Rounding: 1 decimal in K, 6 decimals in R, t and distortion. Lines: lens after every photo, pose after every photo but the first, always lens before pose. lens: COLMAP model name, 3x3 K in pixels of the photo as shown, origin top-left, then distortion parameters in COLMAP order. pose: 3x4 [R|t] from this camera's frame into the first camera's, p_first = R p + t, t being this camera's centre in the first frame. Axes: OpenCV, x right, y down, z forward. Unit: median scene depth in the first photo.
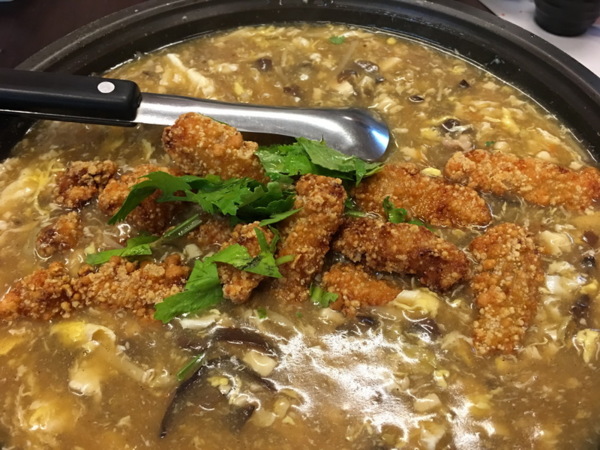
lens RADIAL K [[521.3, 0, 299.6], [0, 521.3, 224.7], [0, 0, 1]] dist [0.079875, -0.141229]
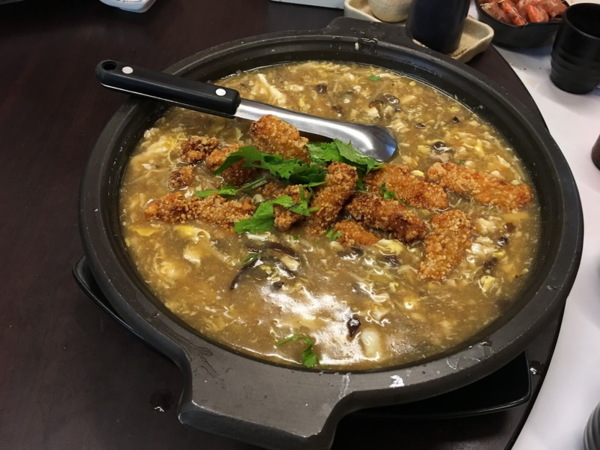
lens RADIAL K [[521.3, 0, 298.7], [0, 521.3, 226.2], [0, 0, 1]] dist [0.079875, -0.141229]
pose [[0.985288, 0.149155, -0.083434, 0.064929], [-0.150912, 0.988432, -0.015126, 0.140082], [0.080213, 0.027494, 0.996398, -0.598927]]
